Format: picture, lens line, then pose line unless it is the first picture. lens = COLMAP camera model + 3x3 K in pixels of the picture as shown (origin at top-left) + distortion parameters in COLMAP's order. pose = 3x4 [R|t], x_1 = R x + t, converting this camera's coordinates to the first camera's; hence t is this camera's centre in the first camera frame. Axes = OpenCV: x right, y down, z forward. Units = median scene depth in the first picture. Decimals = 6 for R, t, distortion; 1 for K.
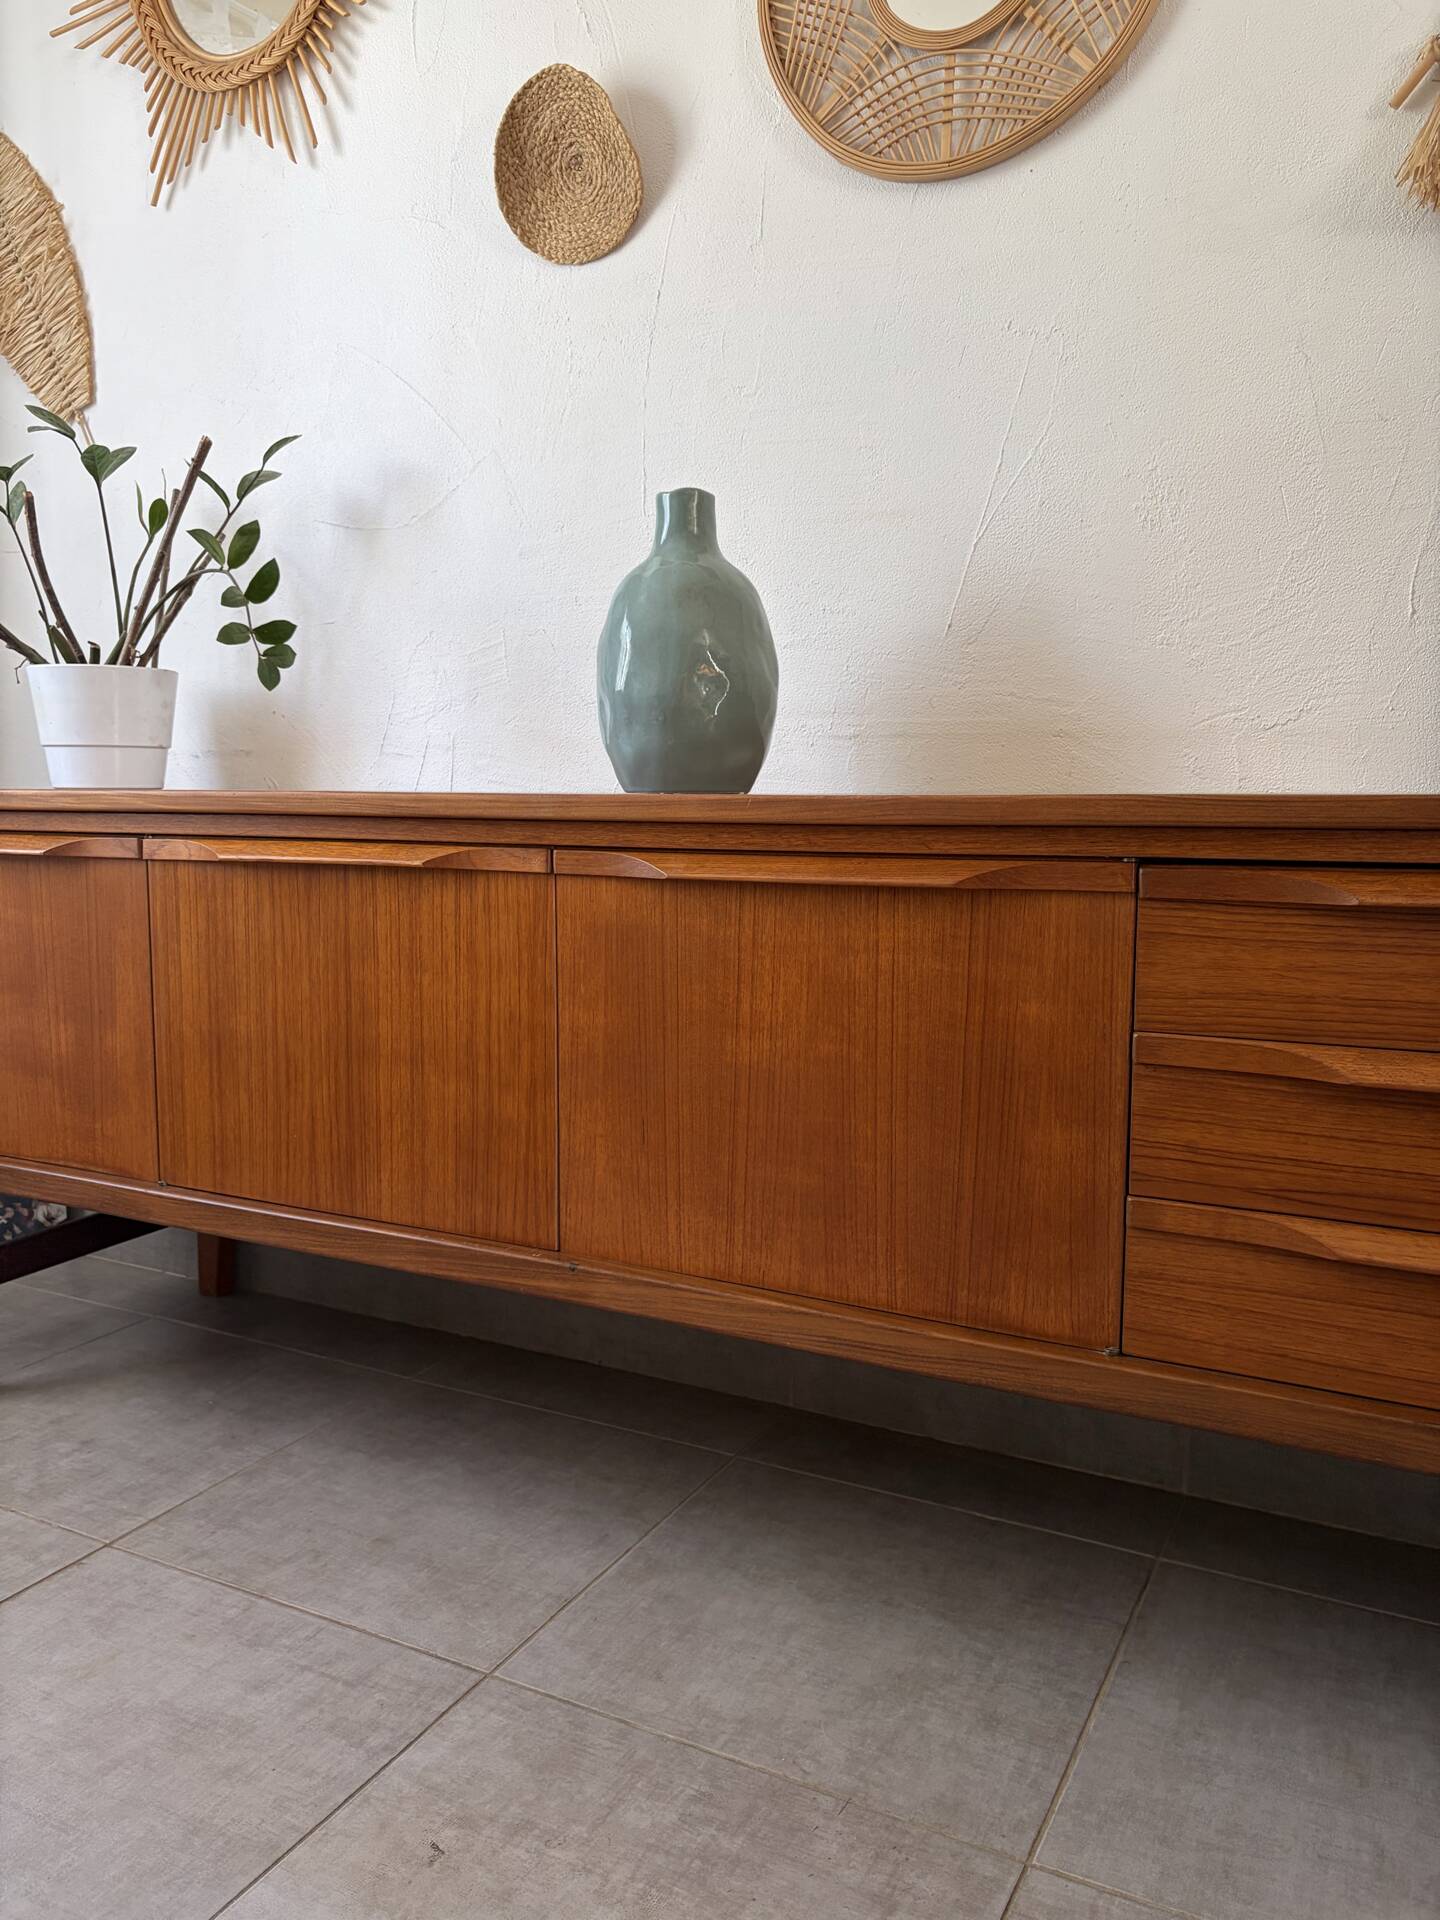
lens RADIAL K [[1456.0, 0, 711.6], [0, 1456.0, 968.8], [0, 0, 1]] dist [0.047828, -0.054215]
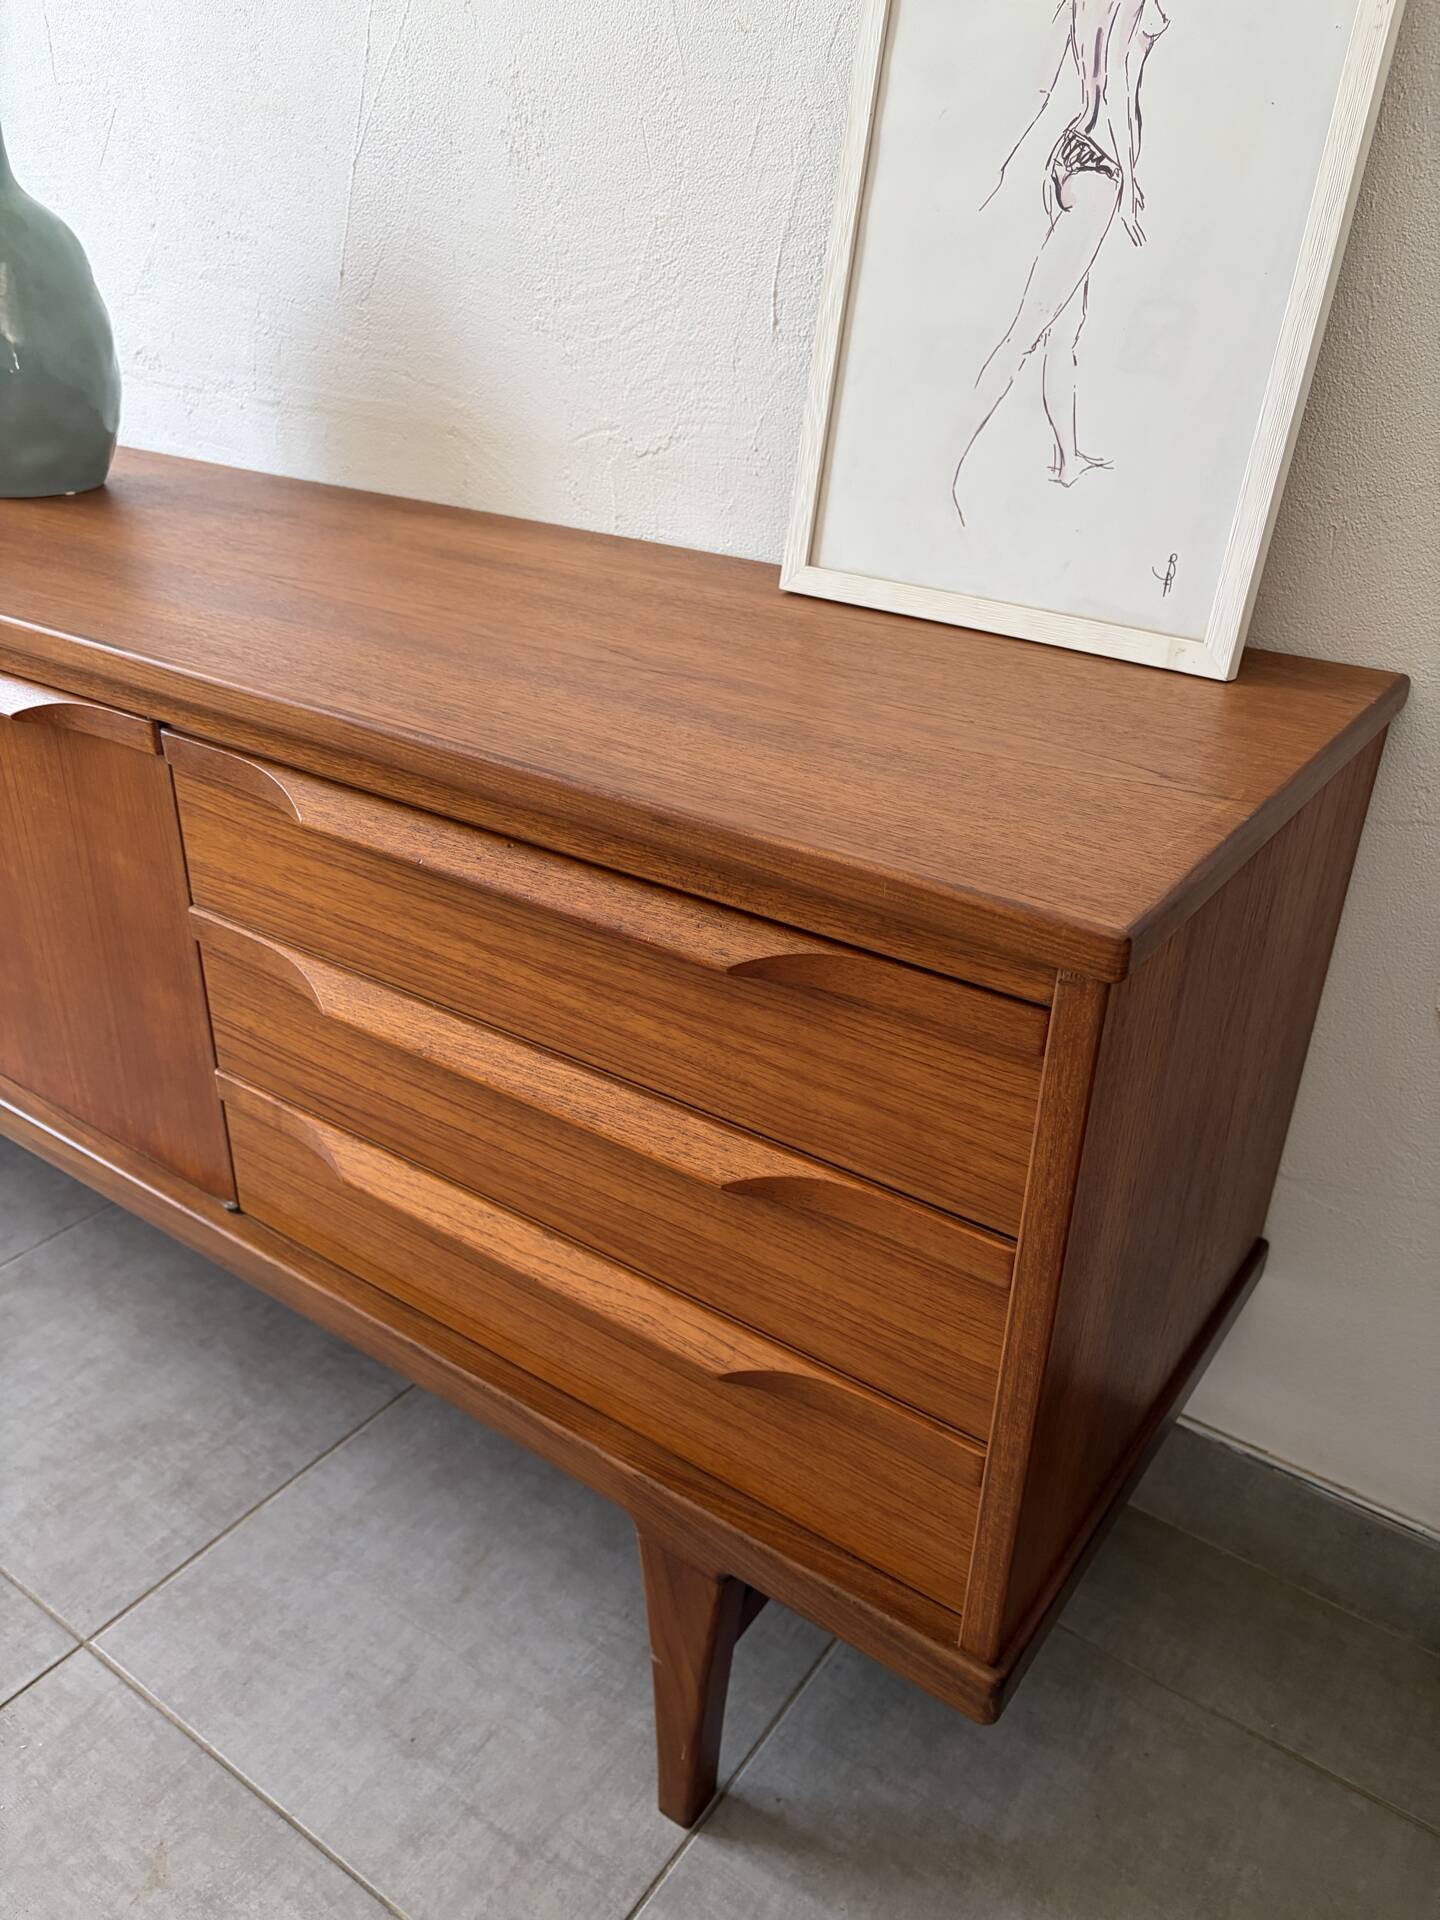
lens RADIAL K [[1456.0, 0, 722.4], [0, 1456.0, 978.8], [0, 0, 1]] dist [0.047828, -0.054215]
pose [[0.990782, 0.084340, -0.106005, 0.538405], [-0.040916, 0.932310, 0.359338, -0.188997], [0.129136, -0.351688, 0.927167, 0.154776]]
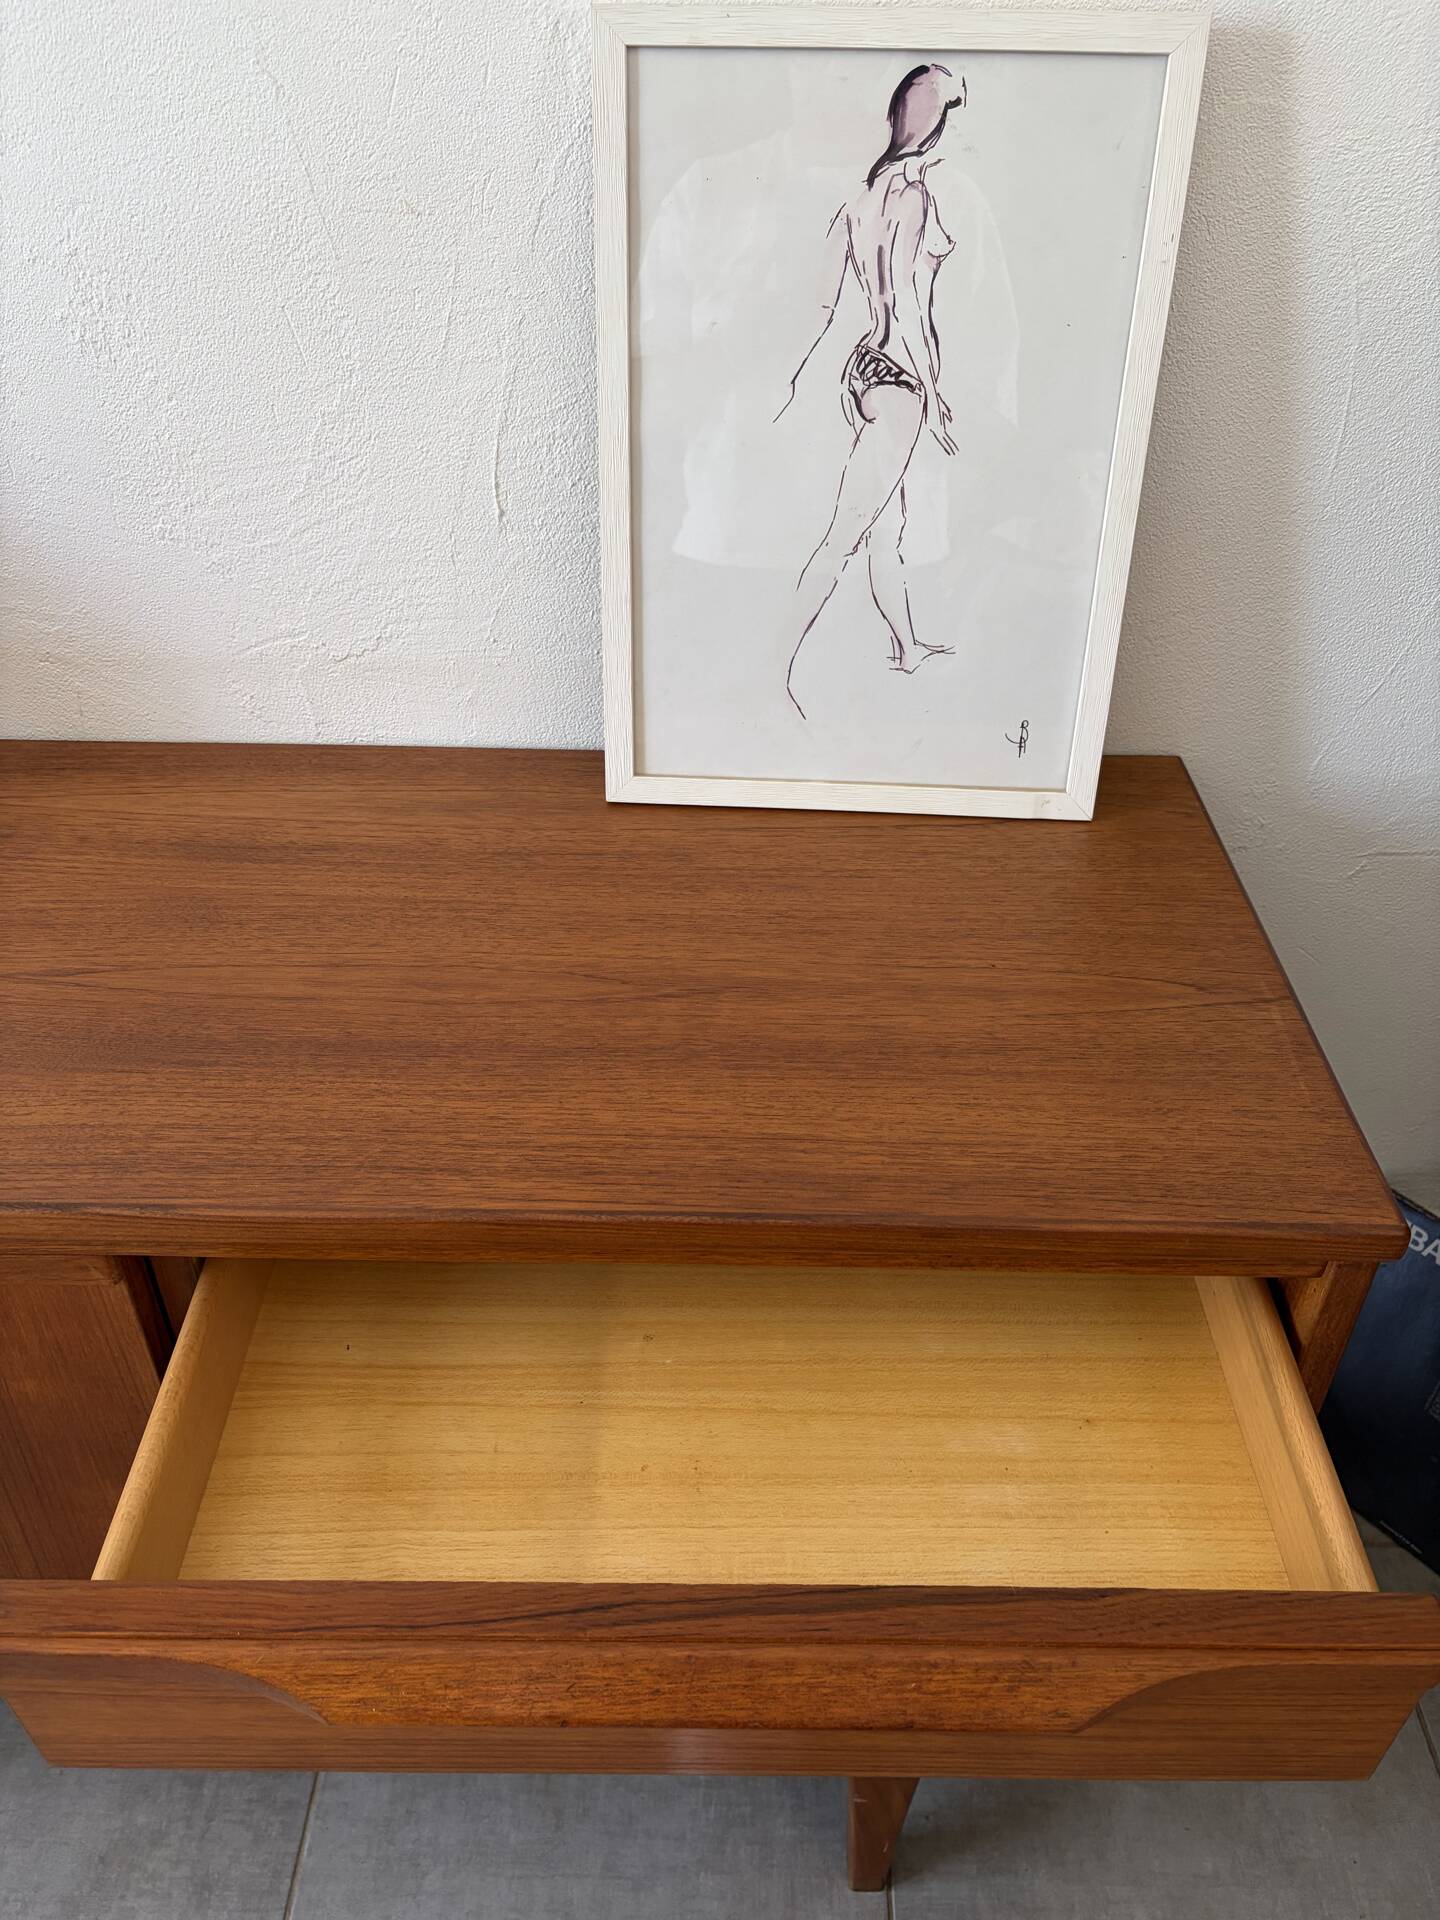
lens RADIAL K [[1456.0, 0, 713.1], [0, 1456.0, 970.2], [0, 0, 1]] dist [0.047828, -0.054215]
pose [[0.896343, -0.265088, 0.355383, 0.251174], [0.050266, 0.857159, 0.512593, -0.393436], [-0.440502, -0.441595, 0.781634, 0.299031]]
